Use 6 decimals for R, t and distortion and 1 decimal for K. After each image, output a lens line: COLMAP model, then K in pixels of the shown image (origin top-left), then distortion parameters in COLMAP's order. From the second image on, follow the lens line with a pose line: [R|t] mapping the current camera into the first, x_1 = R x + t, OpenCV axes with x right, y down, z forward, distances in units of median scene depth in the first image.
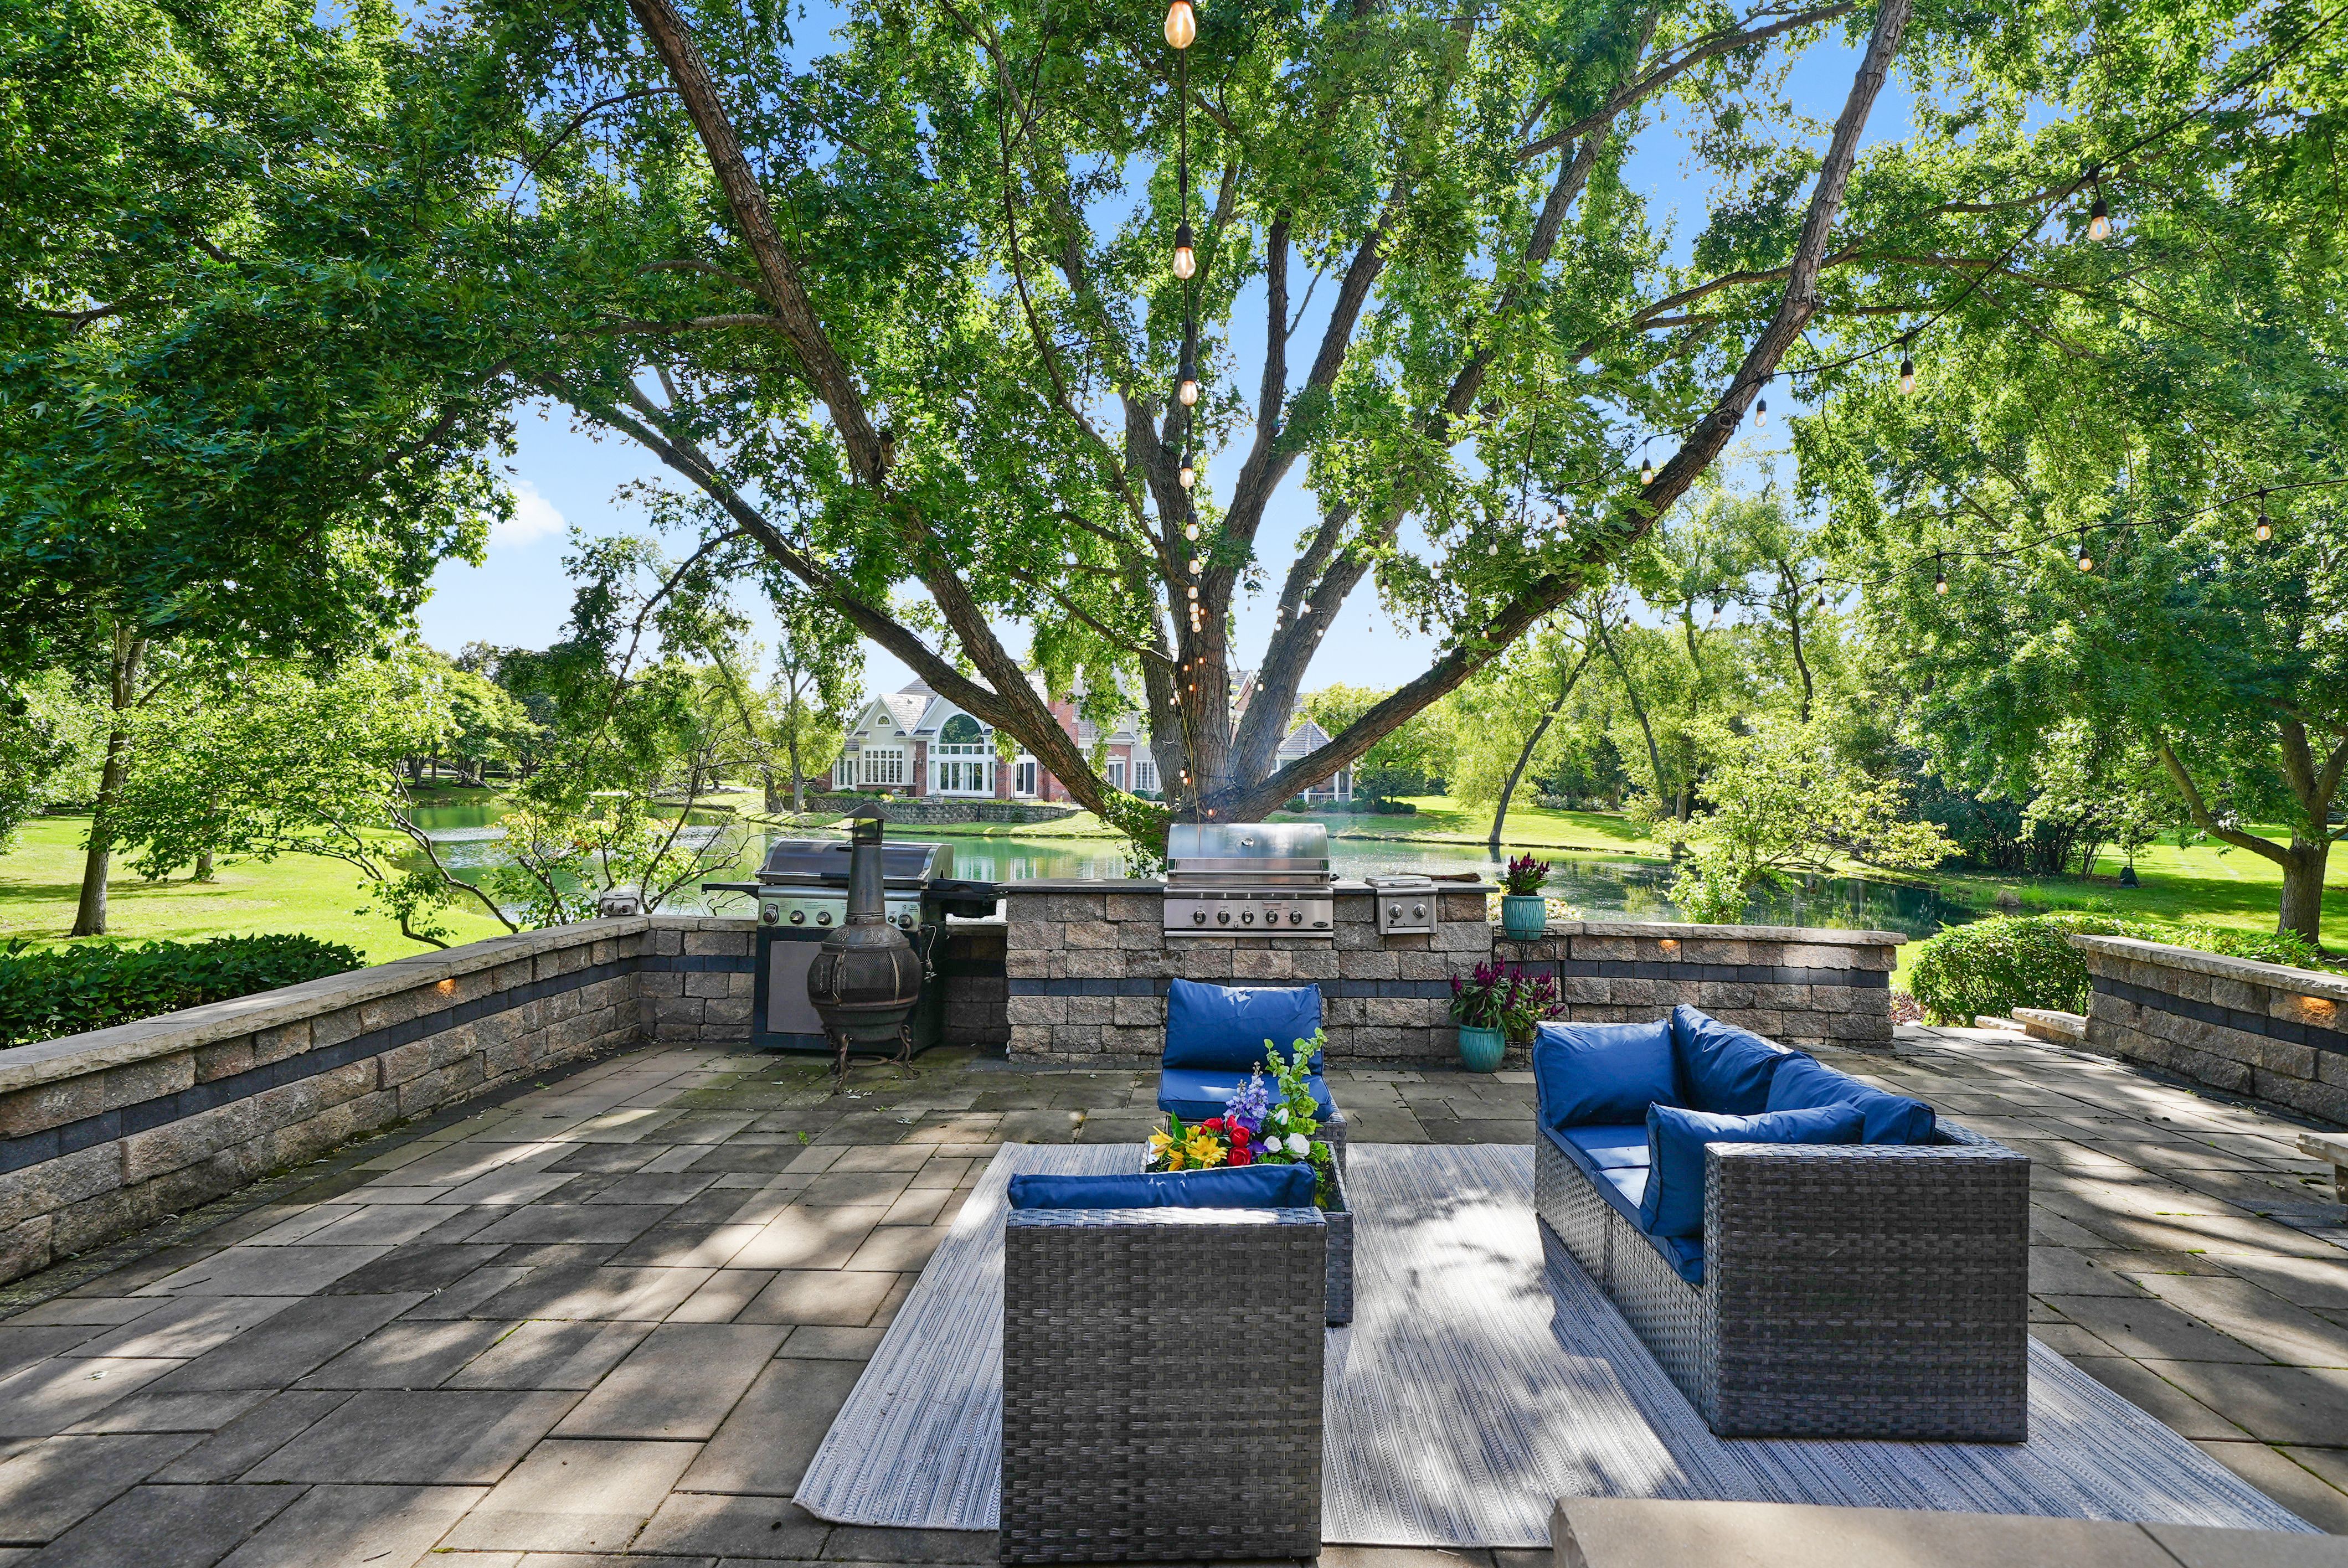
lens RADIAL K [[1159.8, 0, 1174.4], [0, 1159.8, 778.1], [0, 0, 1]] dist [0.002201, 0.012114]
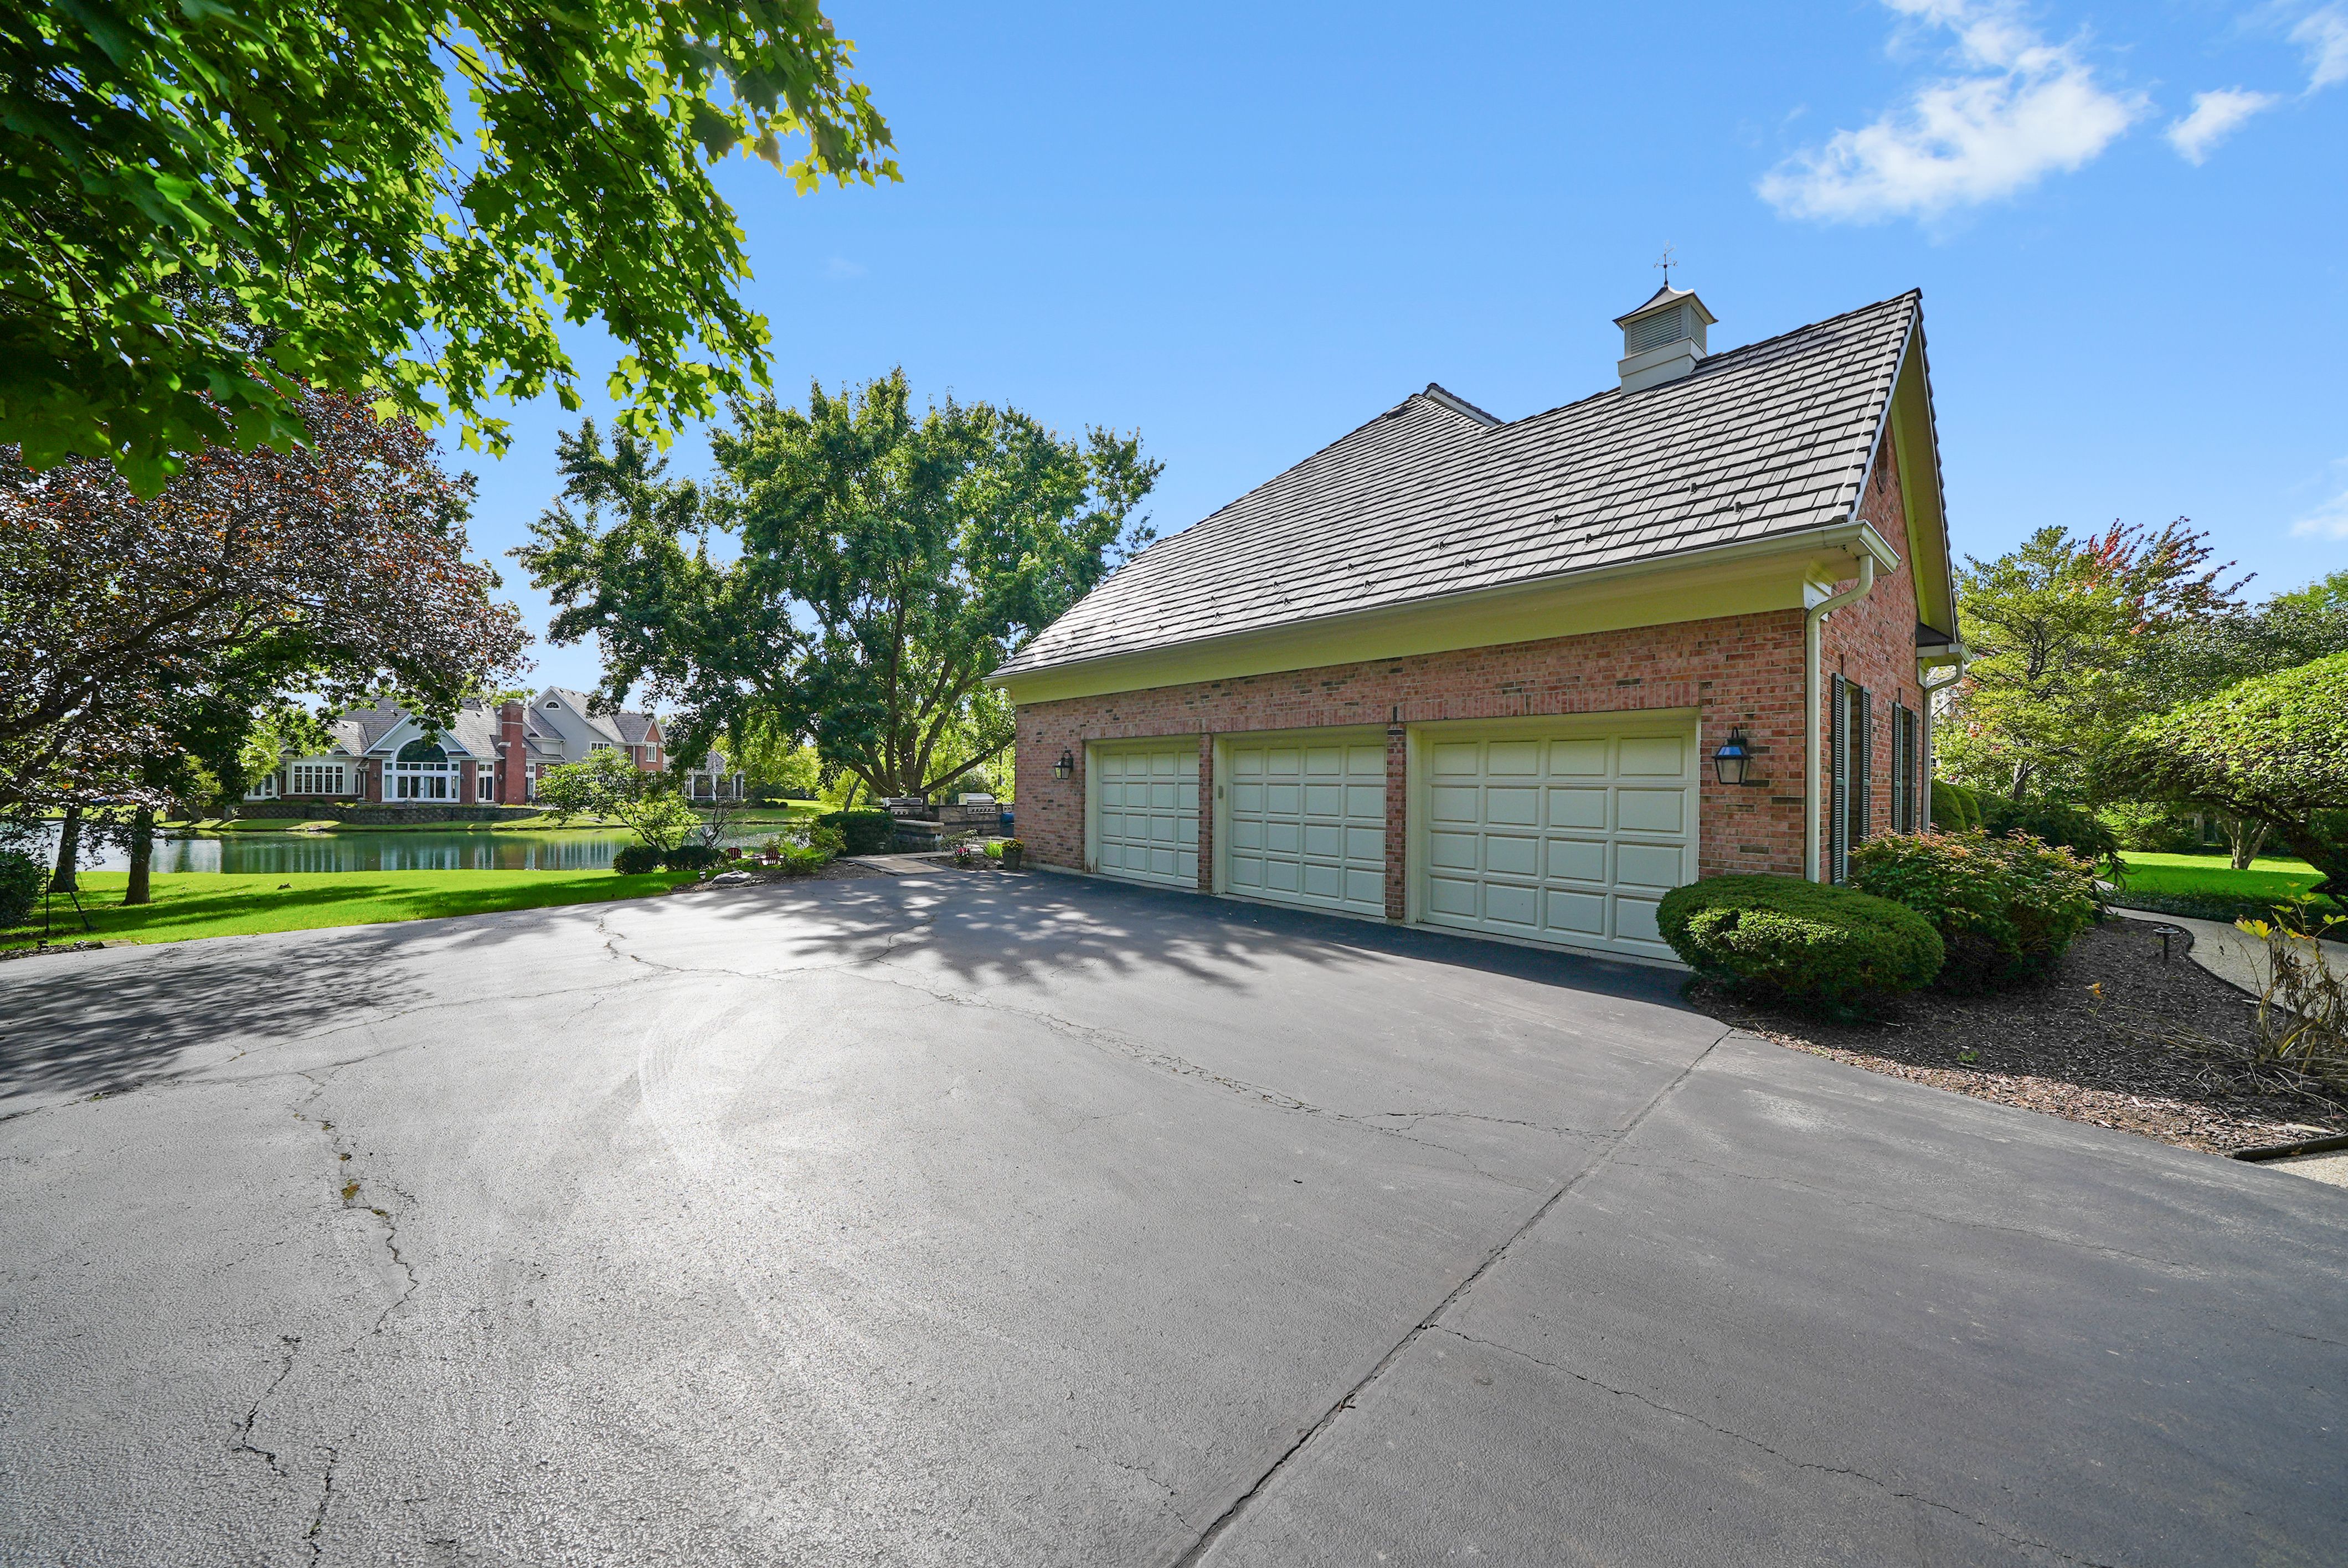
lens RADIAL K [[811.8, 0, 1169.9], [0, 811.8, 784.1], [0, 0, 1]] dist [-0.030556, 0.003594]
pose [[0.733312, -0.004172, 0.679880, -1.922404], [0.006790, 0.999976, -0.001186, 0.021541], [-0.679859, 0.005486, 0.733323, -2.475767]]
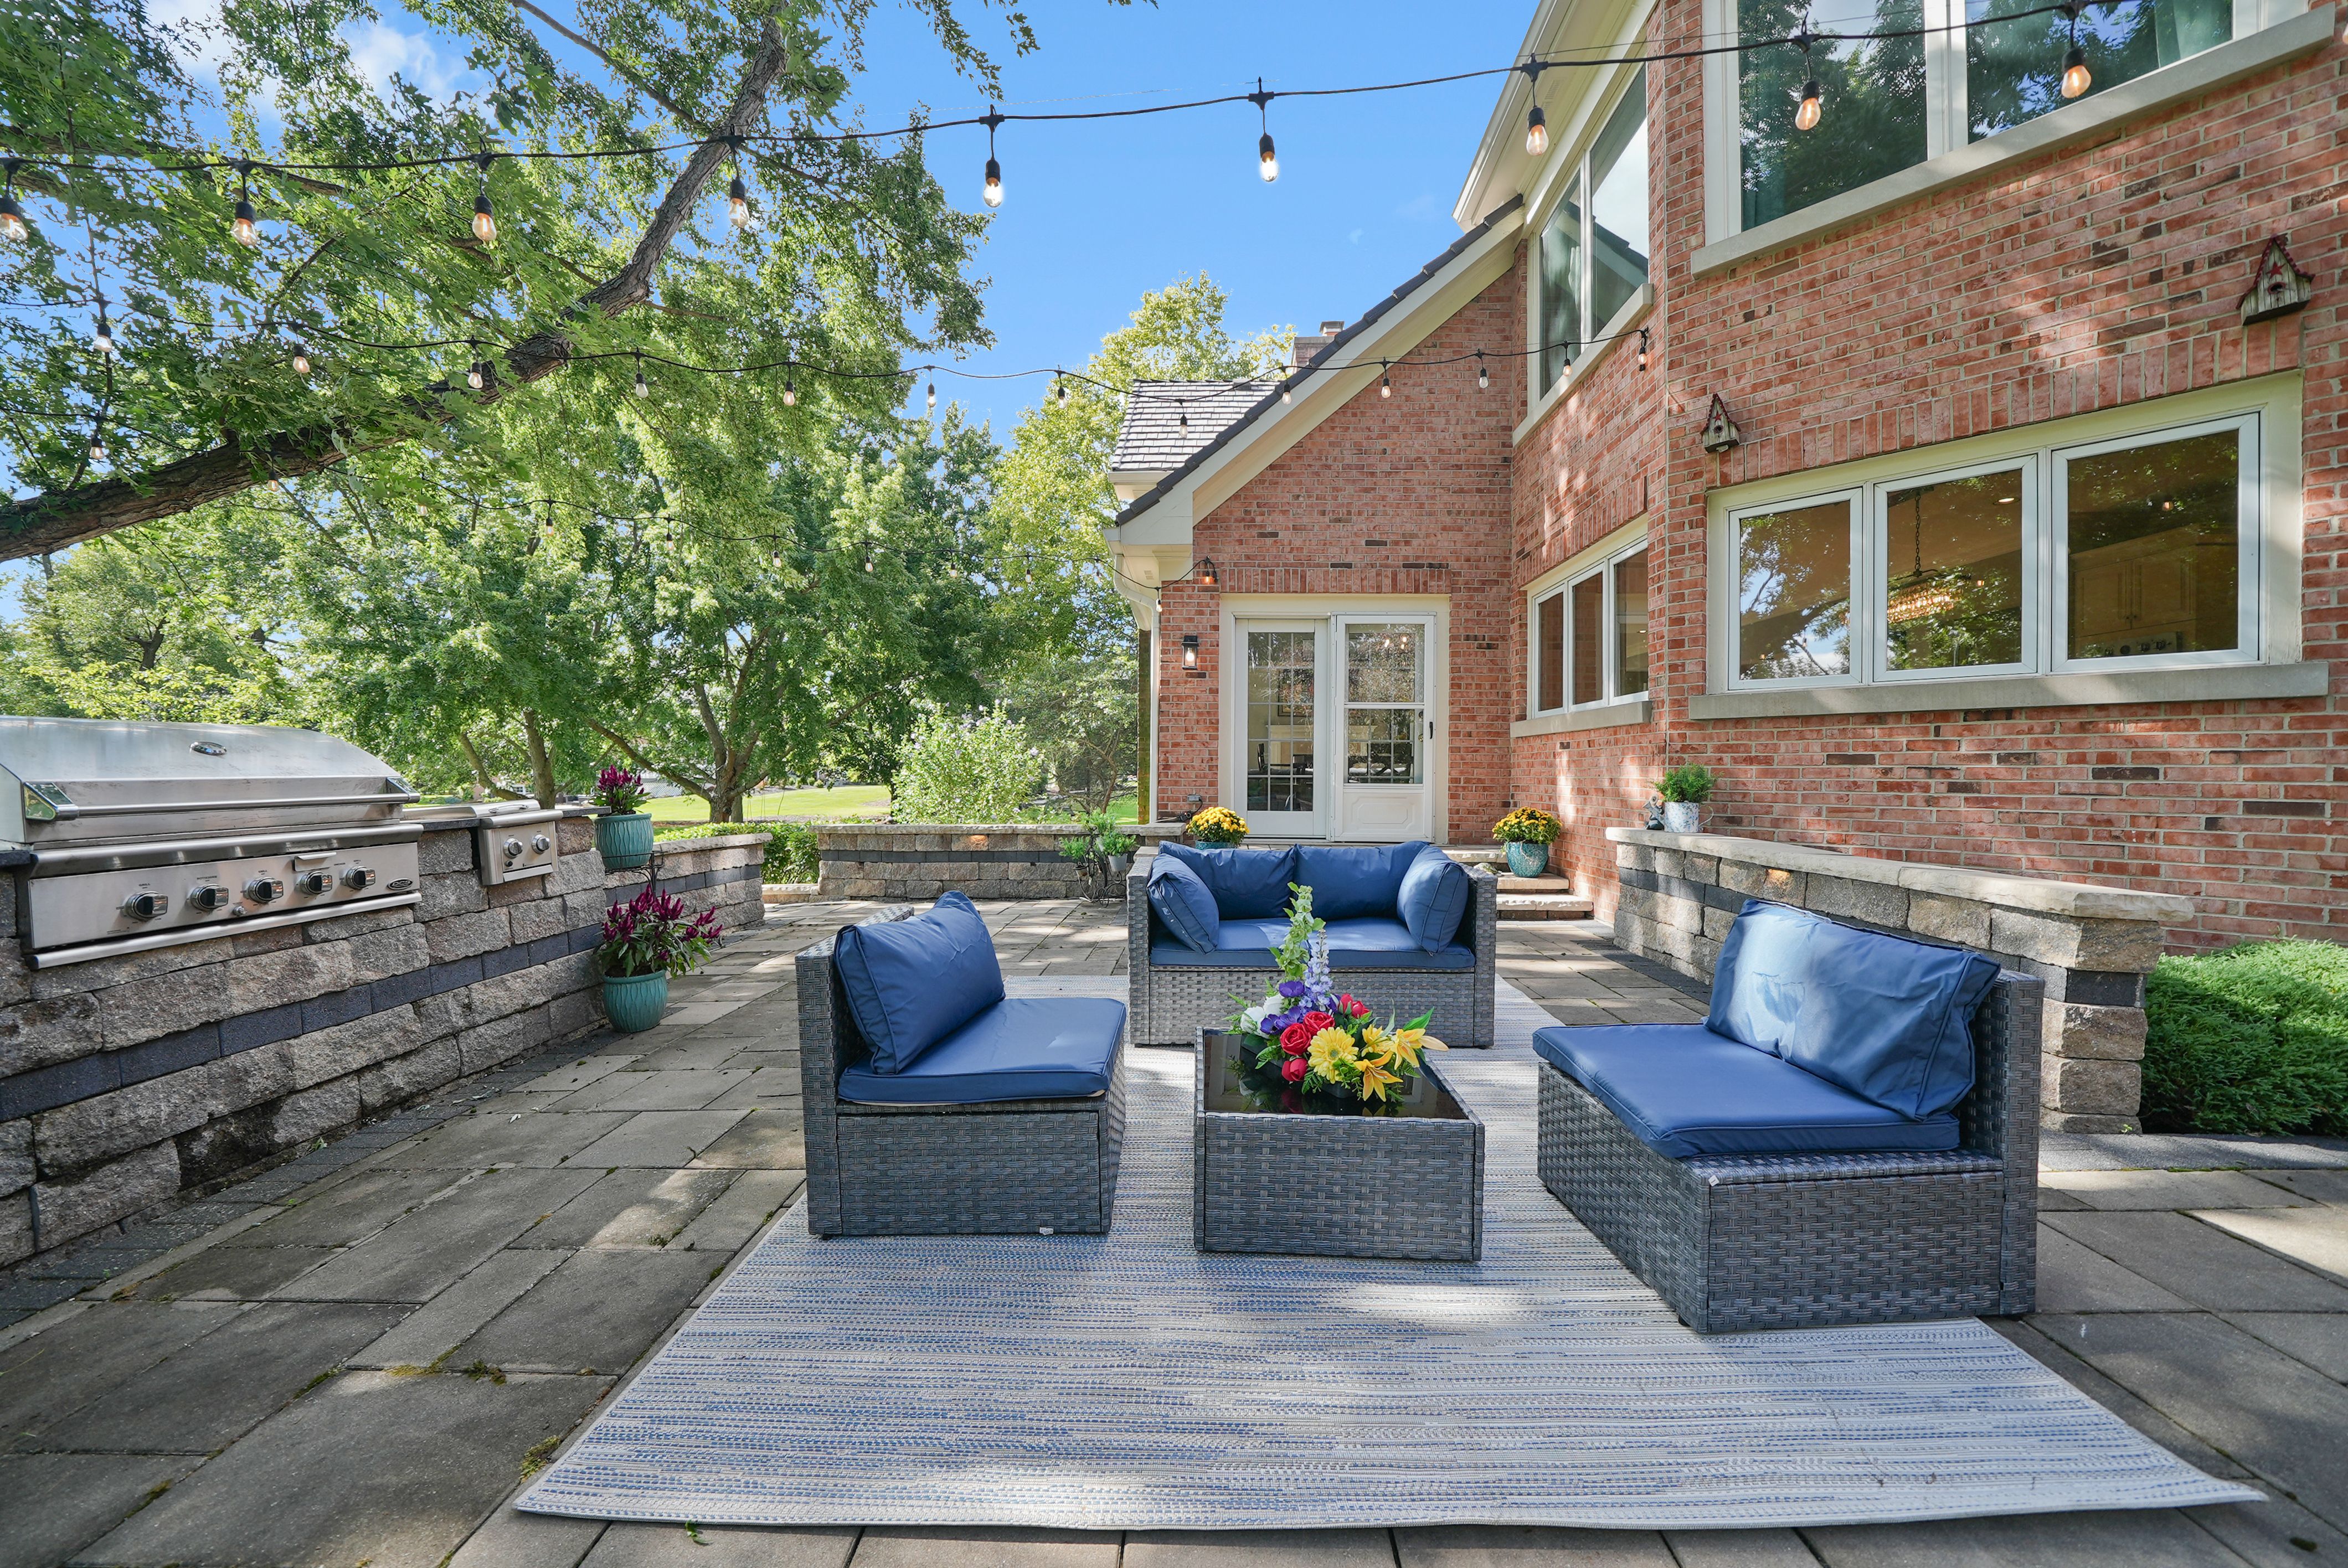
lens RADIAL K [[820.6, 0, 1170.9], [0, 820.6, 776.7], [0, 0, 1]] dist [-0.023337, 0.000405]
pose [[0.009917, -0.015601, 0.999829, -0.276598], [0.006469, 0.999858, 0.015537, 0.064519], [-0.999930, 0.006314, 0.010016, 0.576109]]
